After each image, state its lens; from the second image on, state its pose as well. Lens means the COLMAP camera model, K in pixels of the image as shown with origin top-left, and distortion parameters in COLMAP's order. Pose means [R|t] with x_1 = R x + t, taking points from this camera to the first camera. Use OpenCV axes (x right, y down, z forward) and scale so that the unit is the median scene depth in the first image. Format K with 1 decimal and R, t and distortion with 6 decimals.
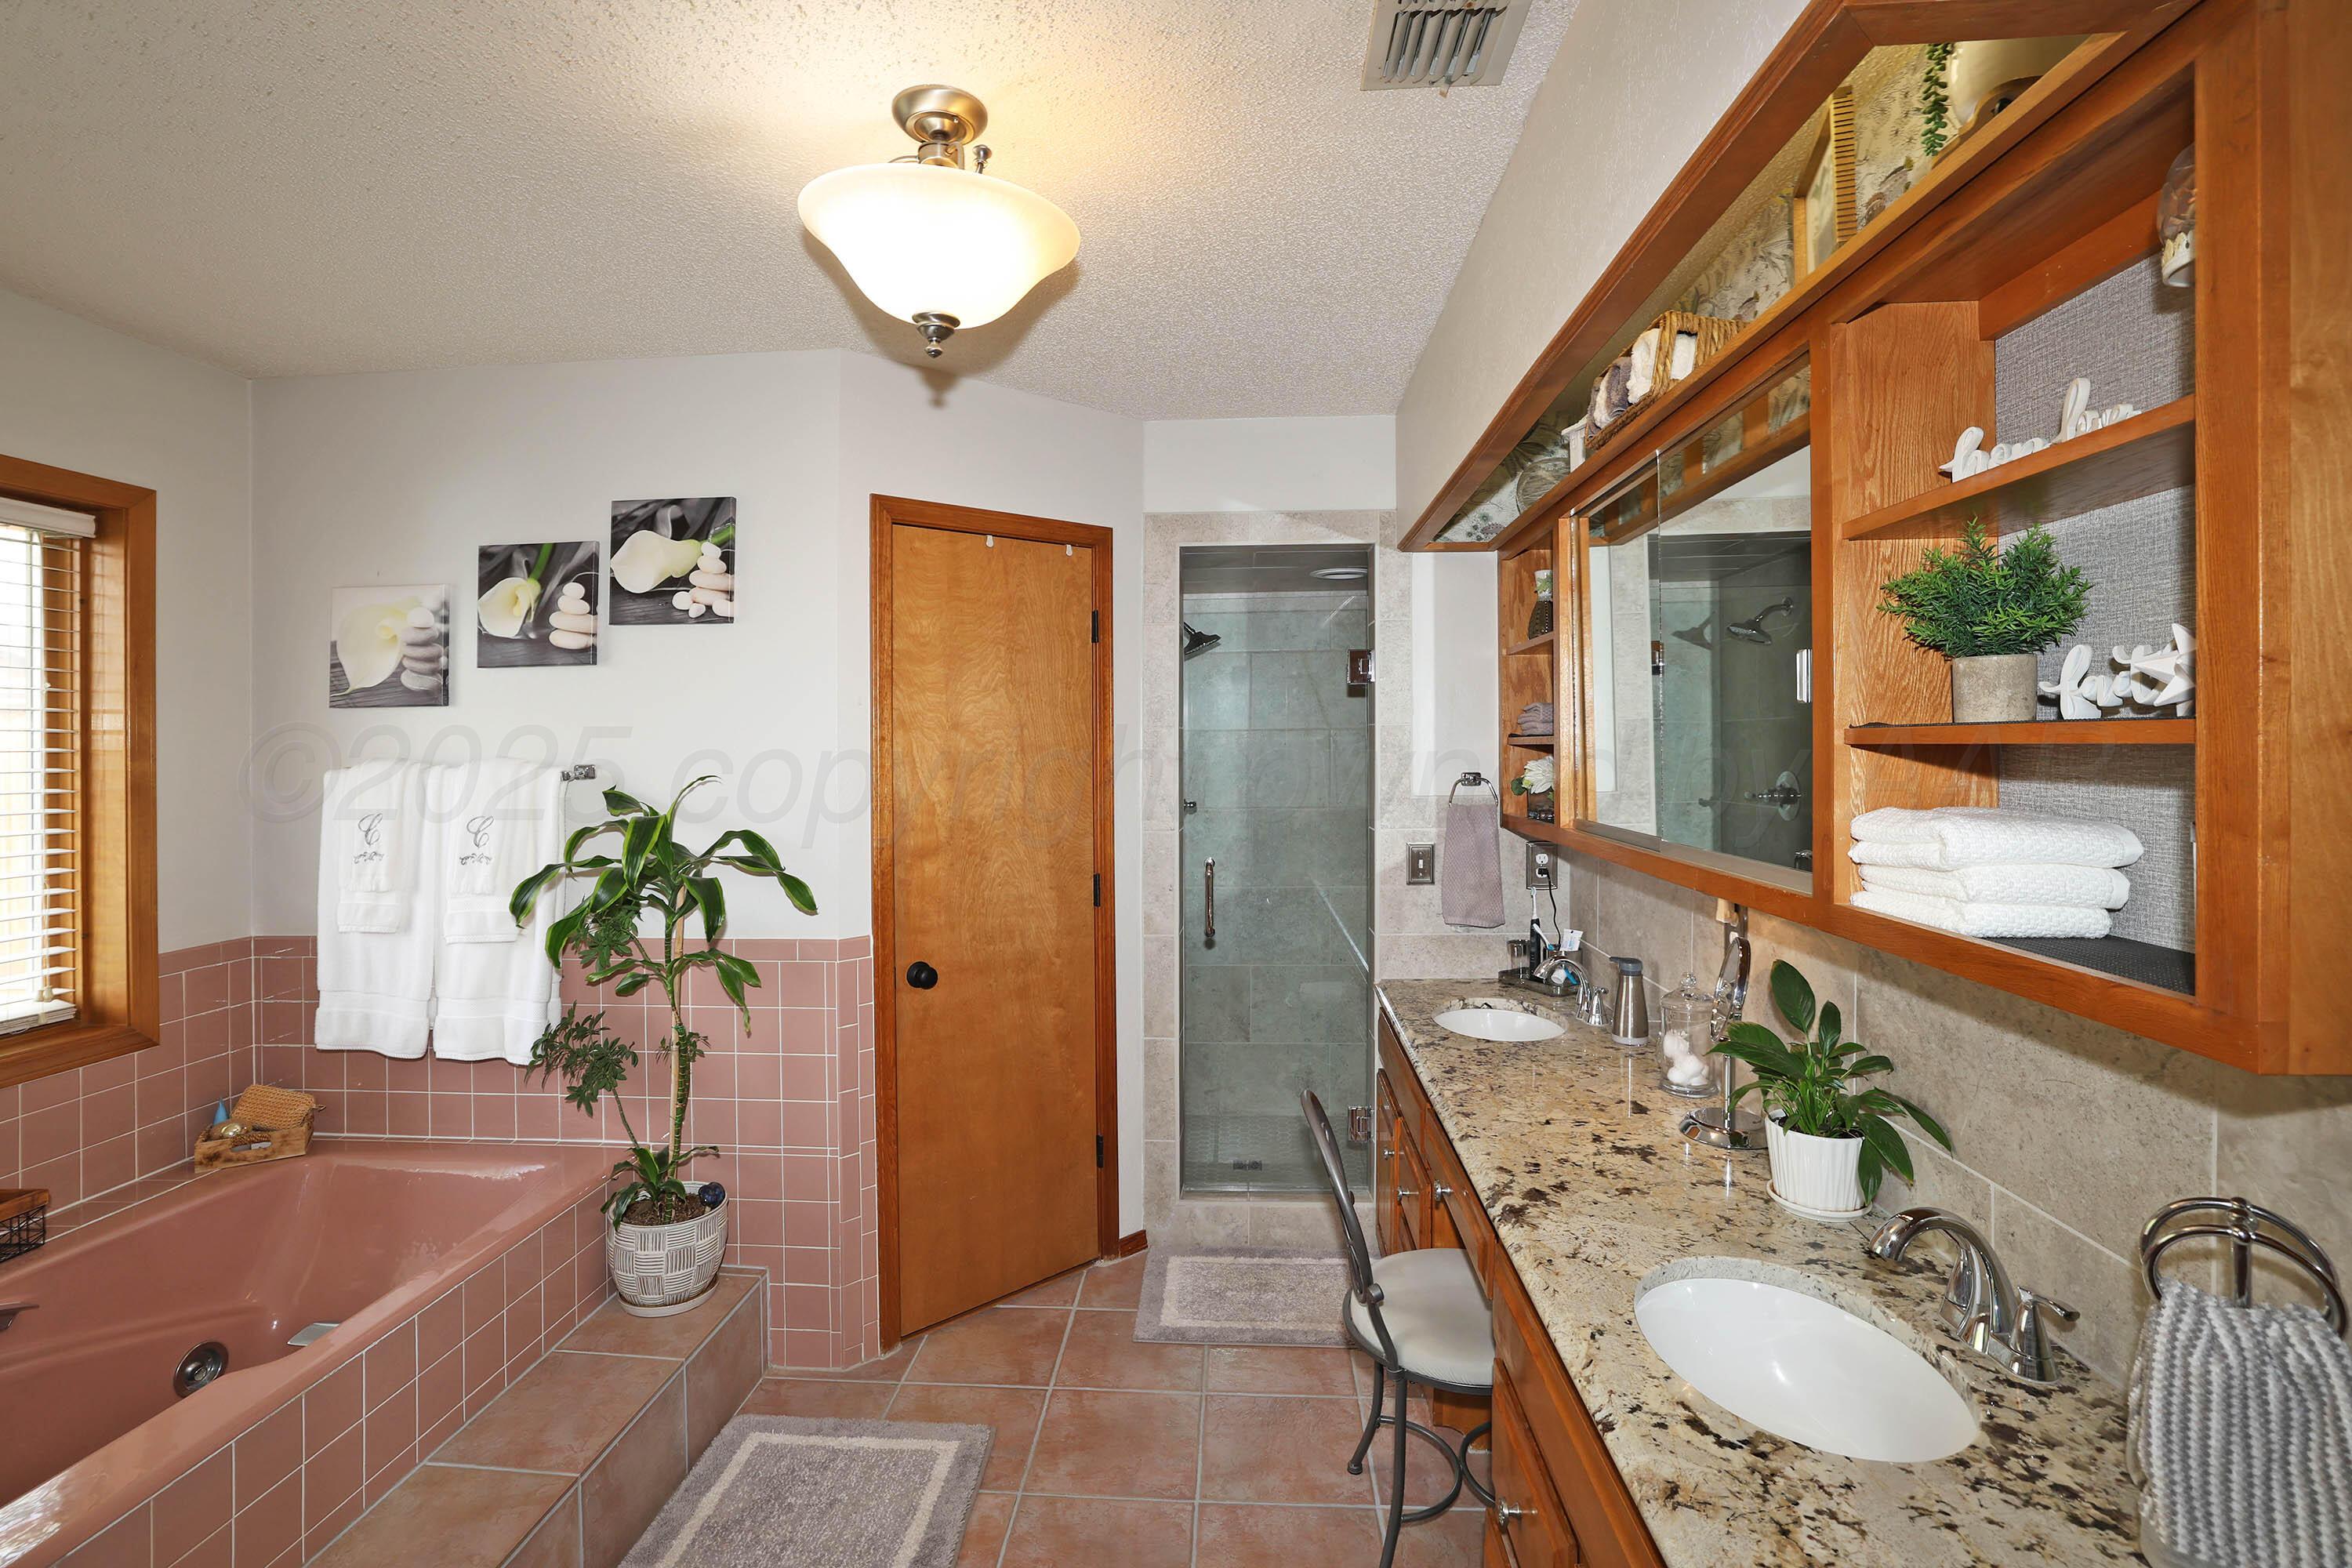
lens RADIAL K [[1069.9, 0, 1199.6], [0, 1069.9, 729.2], [0, 0, 1]] dist [-0.032002, 0.008630]
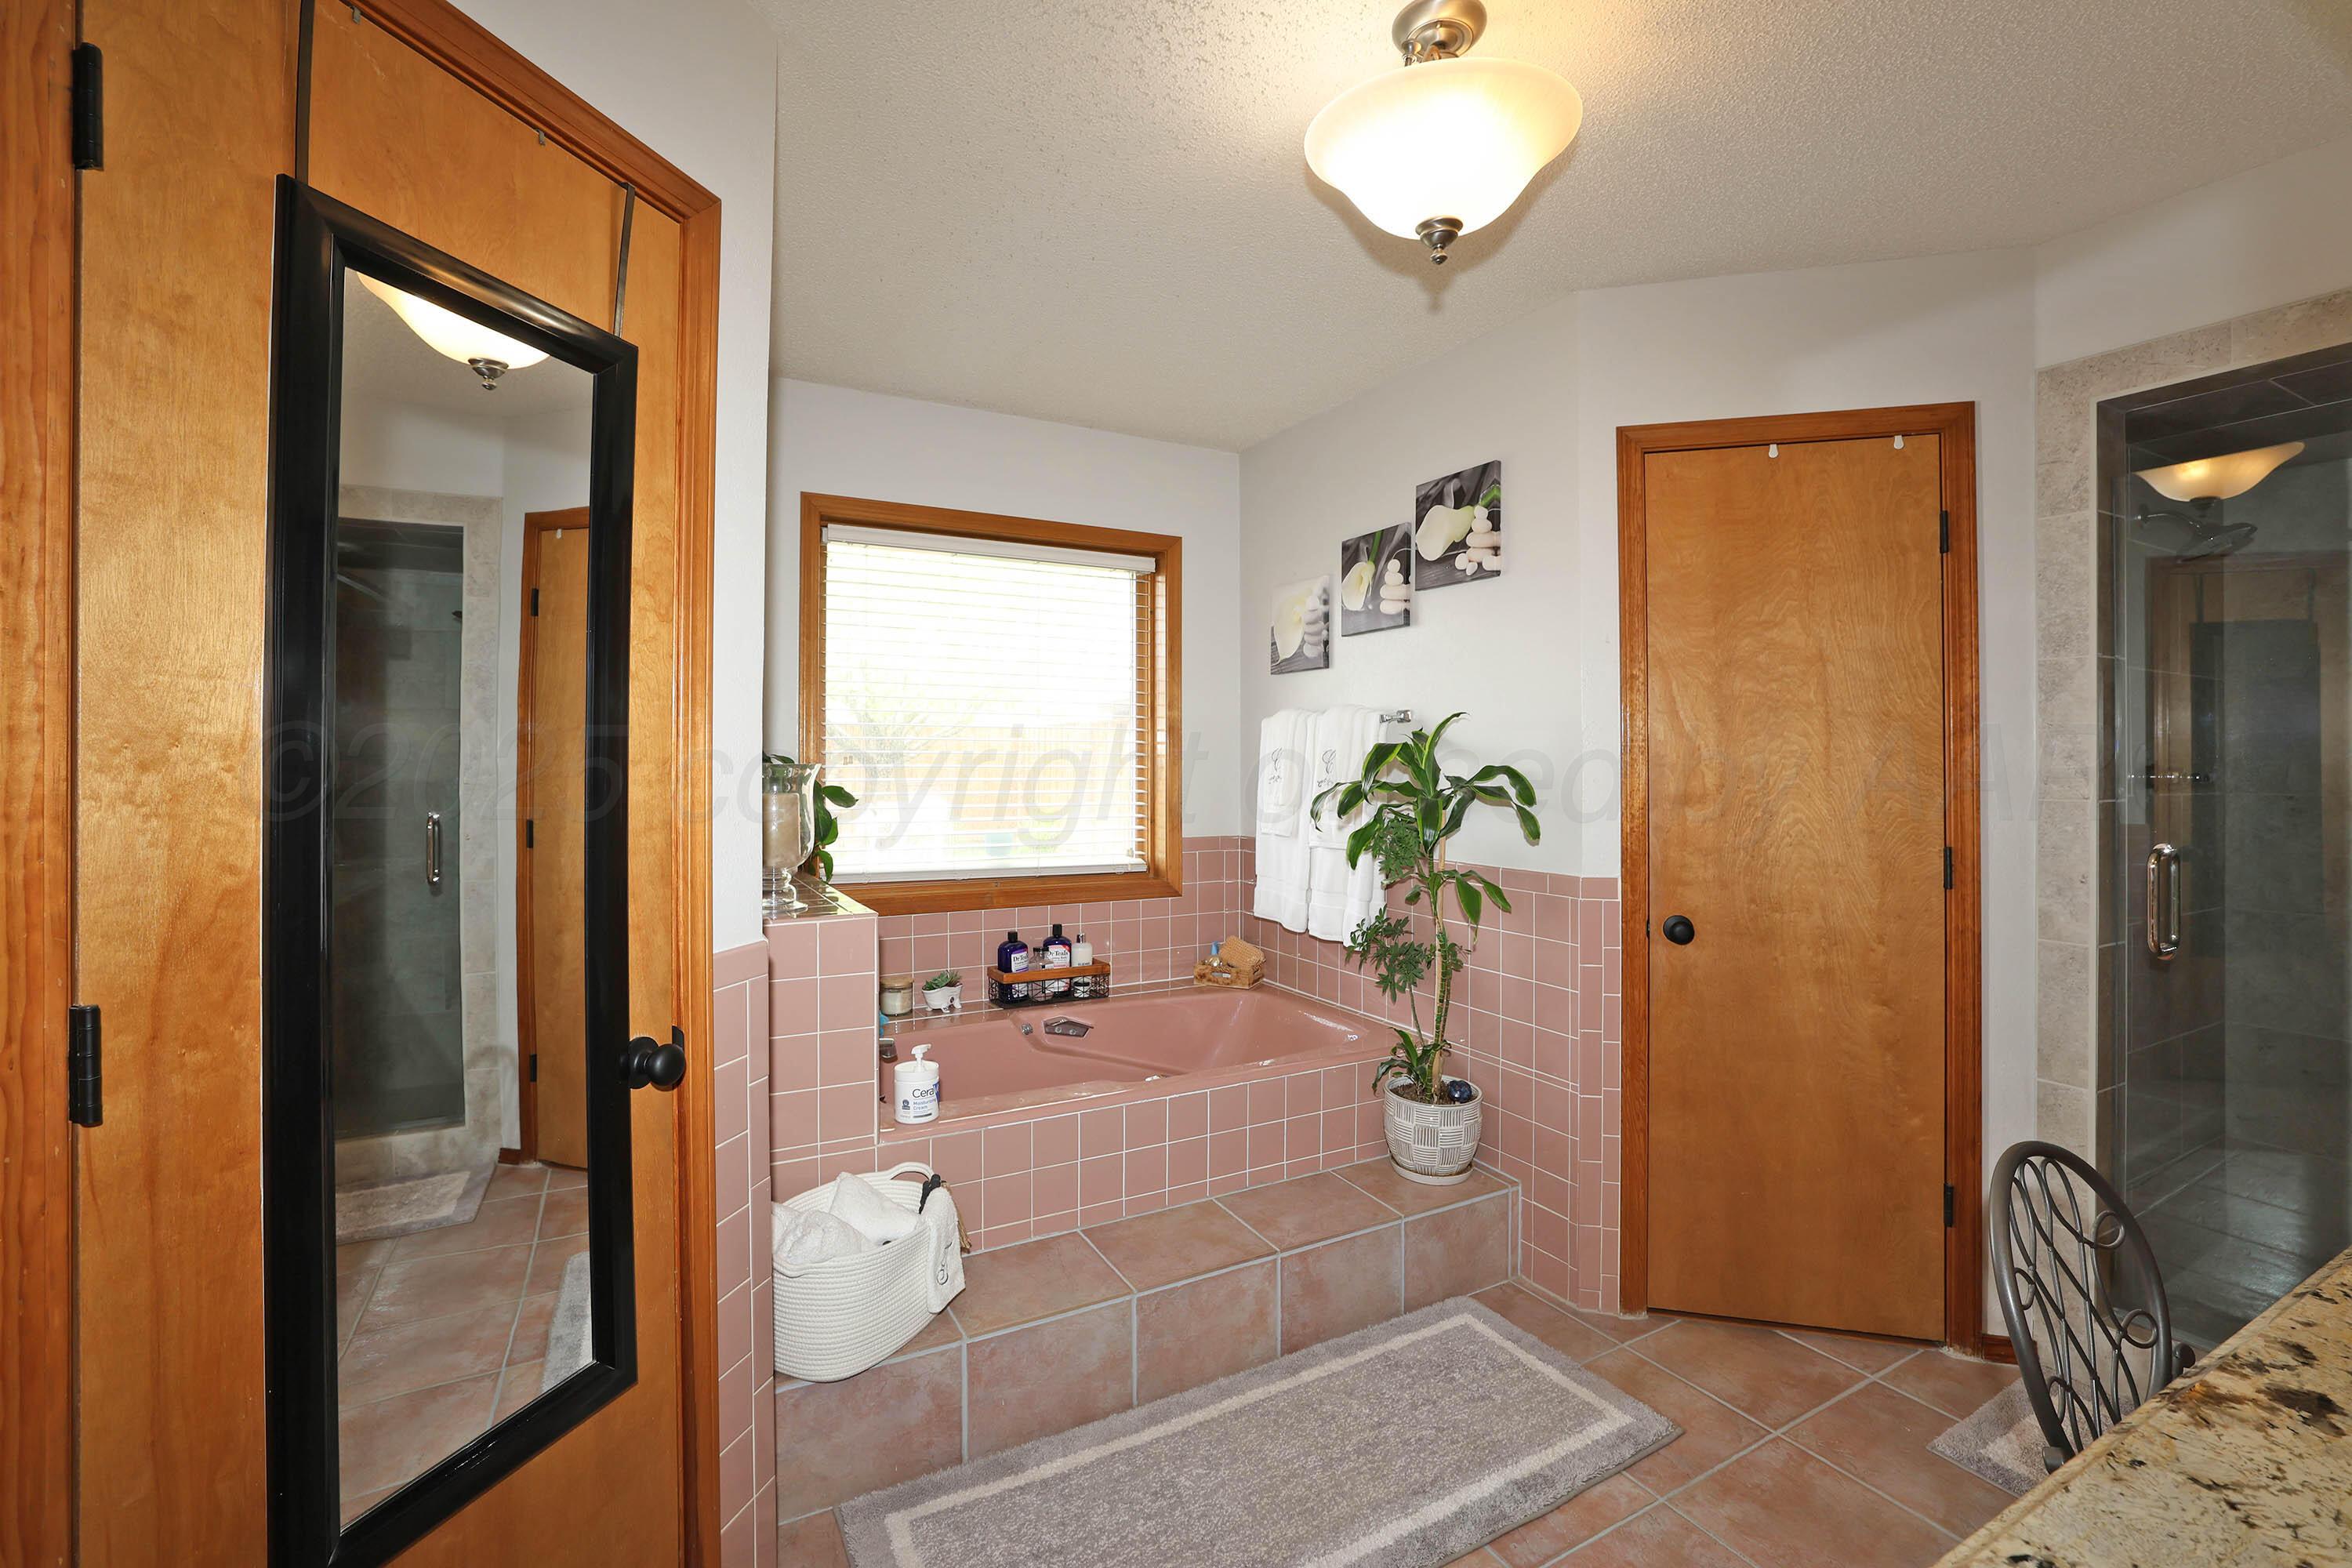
lens RADIAL K [[1069.9, 0, 1261.0], [0, 1069.9, 744.4], [0, 0, 1]] dist [-0.032002, 0.008630]
pose [[0.556682, -0.007220, -0.830694, 0.336703], [0.004400, 0.999974, -0.005742, 0.078858], [0.830714, -0.000459, 0.556699, 0.195677]]
